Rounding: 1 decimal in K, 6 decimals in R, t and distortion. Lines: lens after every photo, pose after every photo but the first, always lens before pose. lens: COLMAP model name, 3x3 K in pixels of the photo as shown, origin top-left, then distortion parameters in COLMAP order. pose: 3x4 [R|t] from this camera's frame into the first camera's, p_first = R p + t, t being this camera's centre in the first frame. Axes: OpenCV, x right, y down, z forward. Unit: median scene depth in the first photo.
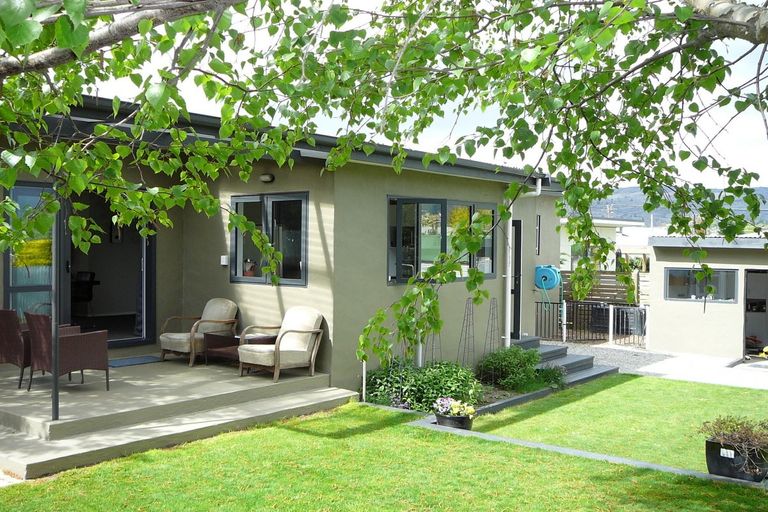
lens RADIAL K [[779.5, 0, 379.3], [0, 779.5, 251.4], [0, 0, 1]] dist [-0.016286, 0.000000]
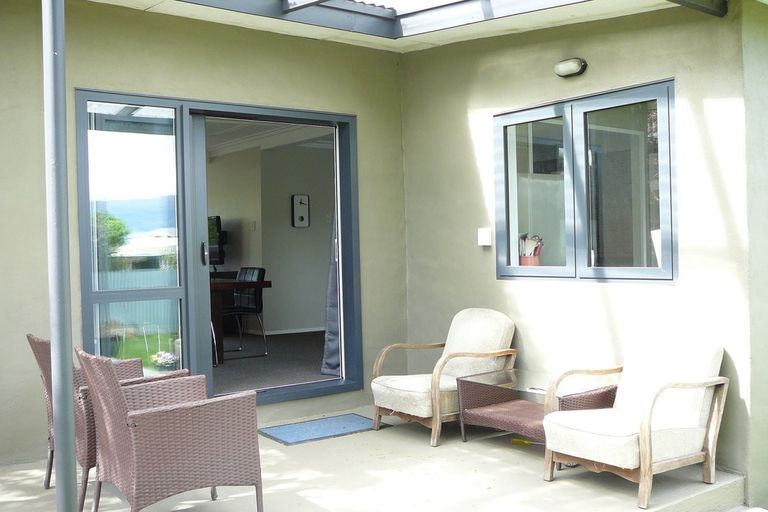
lens RADIAL K [[779.5, 0, 384.4], [0, 779.5, 257.1], [0, 0, 1]] dist [-0.016286, 0.000000]
pose [[0.971690, -0.025387, -0.234893, -0.146068], [0.026165, 0.999658, 0.000197, 0.024380], [0.234808, -0.006337, 0.972021, 0.485496]]
